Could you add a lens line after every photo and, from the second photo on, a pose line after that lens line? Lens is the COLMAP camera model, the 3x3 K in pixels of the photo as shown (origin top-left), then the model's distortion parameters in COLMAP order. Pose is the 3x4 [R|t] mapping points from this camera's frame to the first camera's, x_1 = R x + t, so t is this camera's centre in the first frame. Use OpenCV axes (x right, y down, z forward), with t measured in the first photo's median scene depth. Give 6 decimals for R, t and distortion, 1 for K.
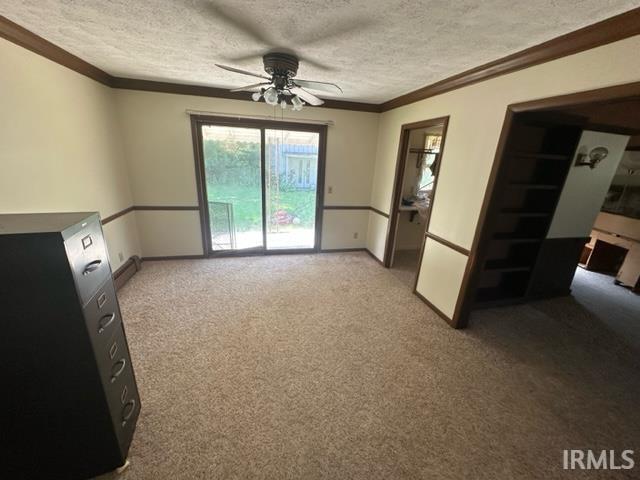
lens RADIAL K [[254.3, 0, 320.0], [0, 254.3, 240.0], [0, 0, 1]] dist [-0.000383, 0.000028]
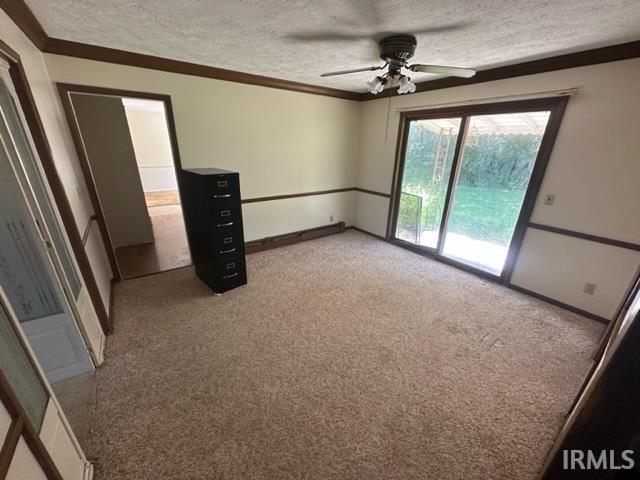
lens RADIAL K [[254.3, 0, 320.0], [0, 254.3, 240.0], [0, 0, 1]] dist [-0.000383, 0.000028]
pose [[0.384467, 0.287872, -0.877106, 0.445726], [-0.292150, 0.939241, 0.180205, -0.054544], [0.875690, 0.186963, 0.445209, 0.257212]]
